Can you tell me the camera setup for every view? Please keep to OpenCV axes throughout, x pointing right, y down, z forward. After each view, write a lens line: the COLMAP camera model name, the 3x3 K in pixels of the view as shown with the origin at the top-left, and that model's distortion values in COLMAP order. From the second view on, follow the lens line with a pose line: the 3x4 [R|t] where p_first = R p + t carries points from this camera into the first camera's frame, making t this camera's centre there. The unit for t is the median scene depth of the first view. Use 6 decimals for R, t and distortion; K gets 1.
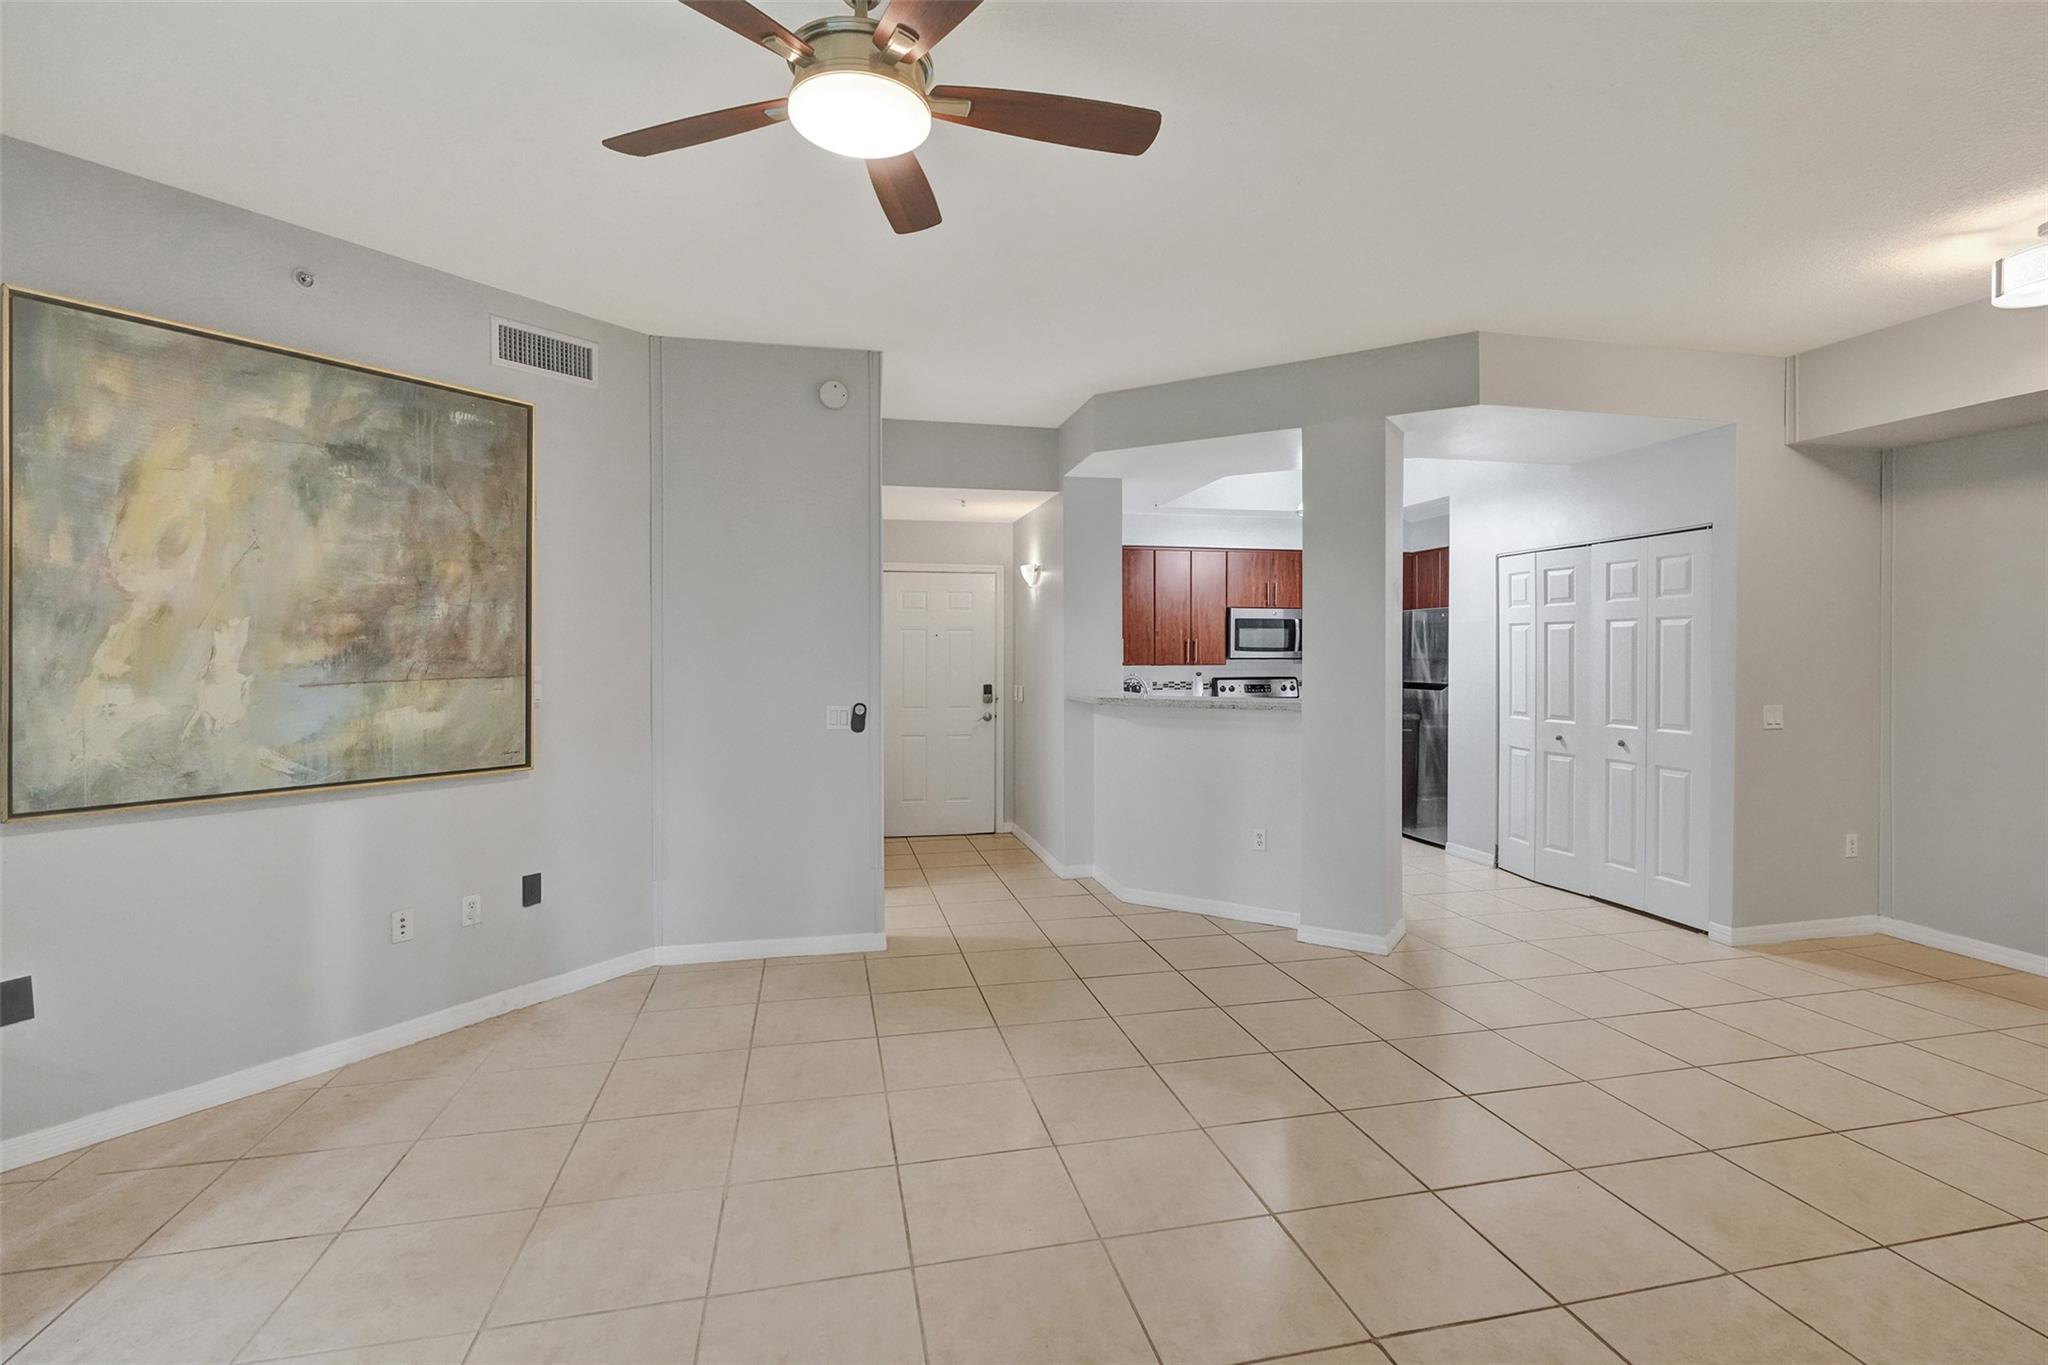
lens RADIAL K [[948.0, 0, 1053.6], [0, 948.0, 666.1], [0, 0, 1]] dist [-0.011408, 0.002765]
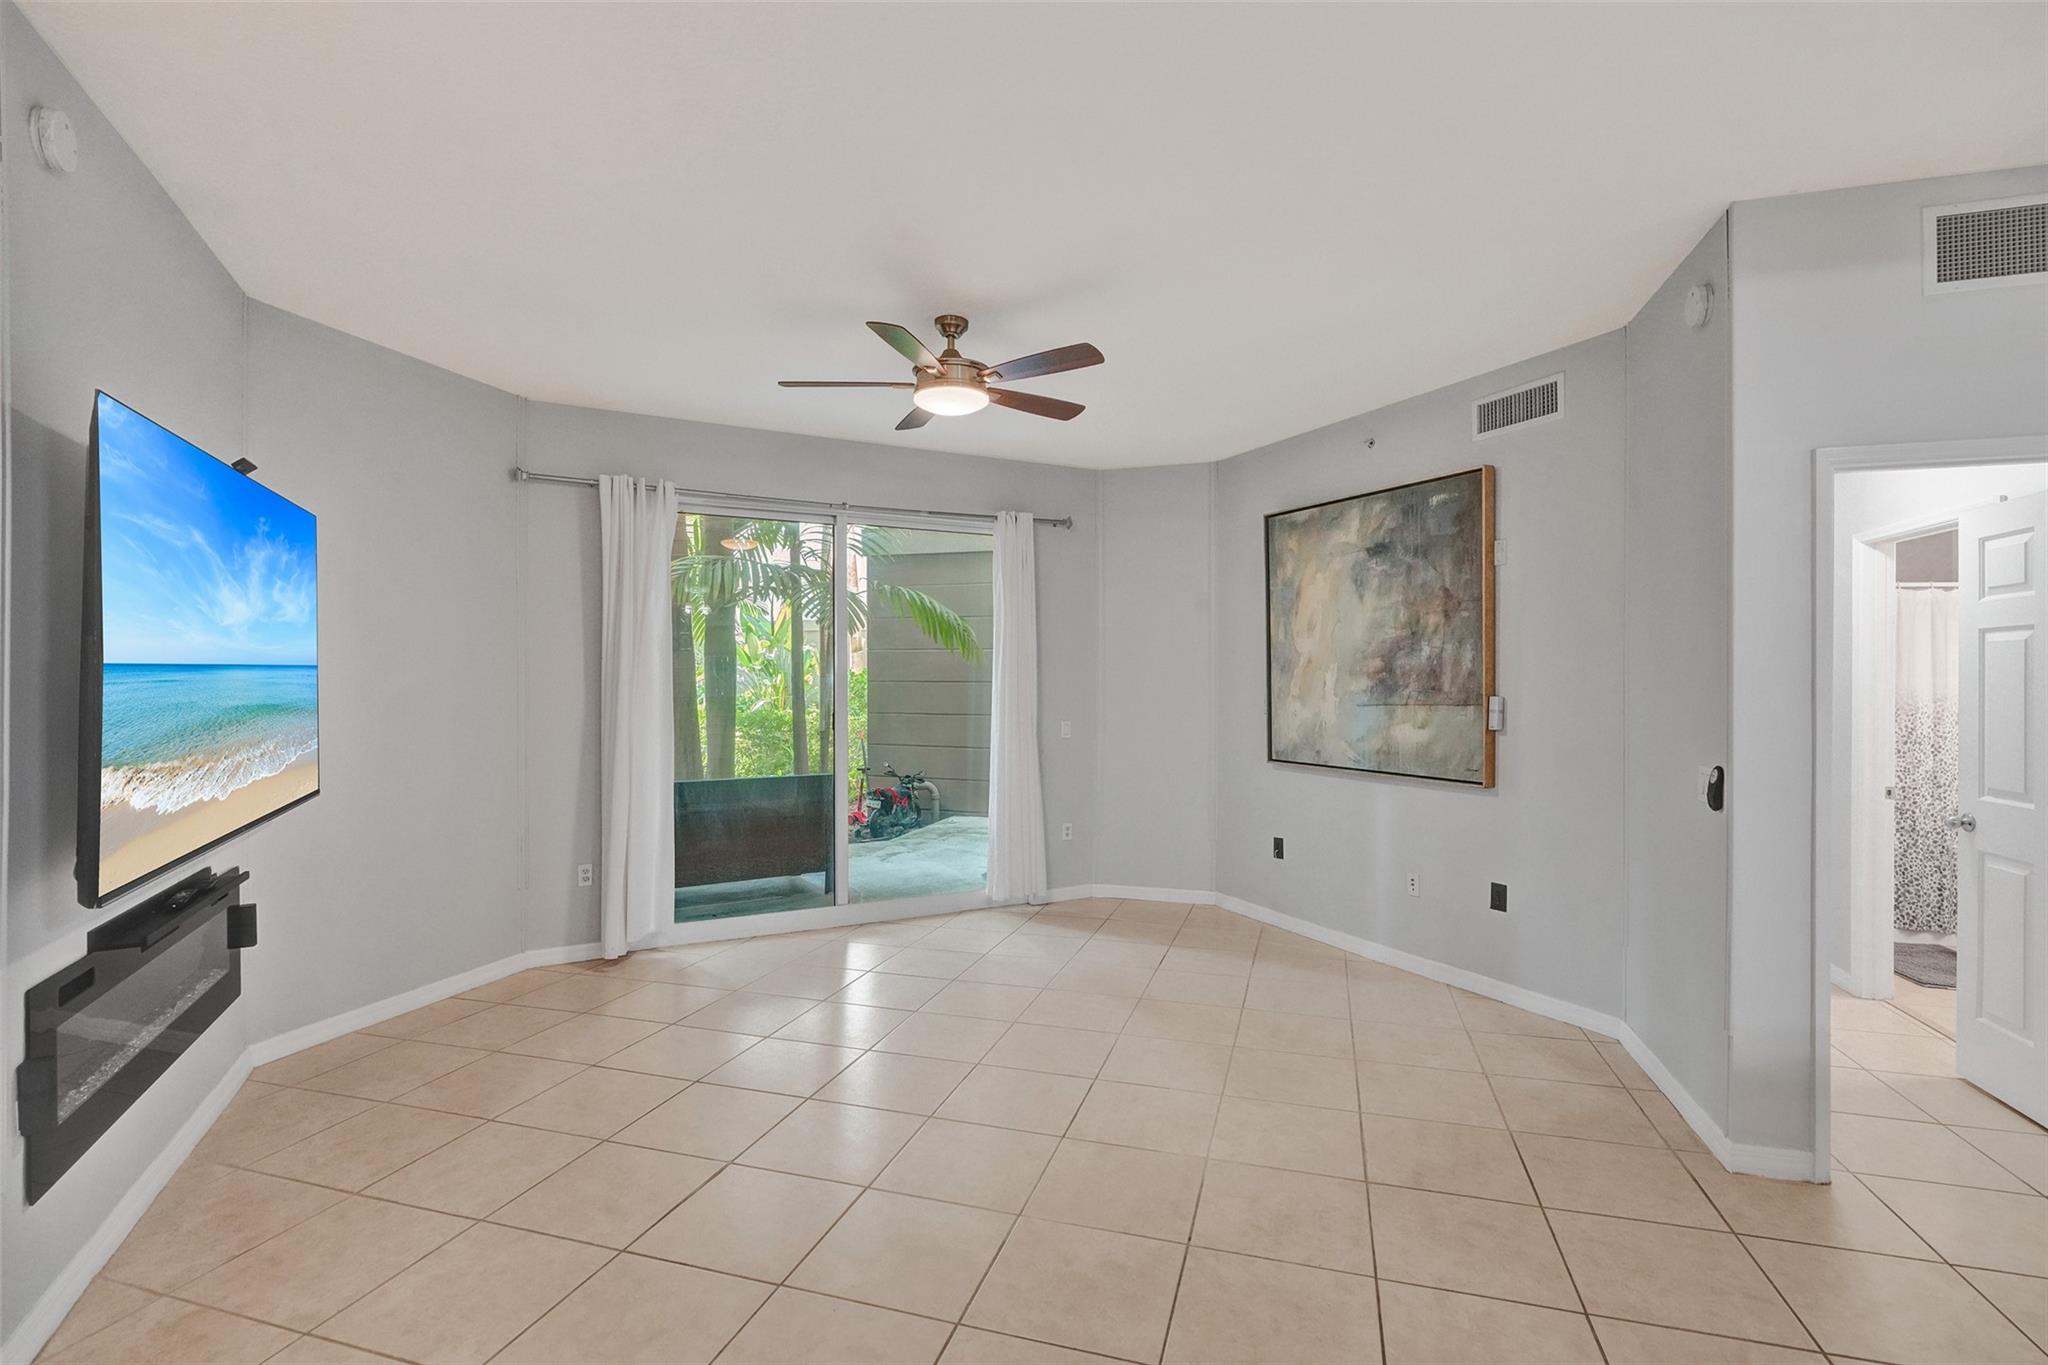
lens RADIAL K [[948.0, 0, 1021.8], [0, 948.0, 686.4], [0, 0, 1]] dist [-0.011408, 0.002765]
pose [[-0.525581, 0.010187, -0.850683, 0.789124], [-0.008001, 0.999825, 0.016916, -0.030494], [0.850706, 0.015697, -0.525407, 1.259578]]
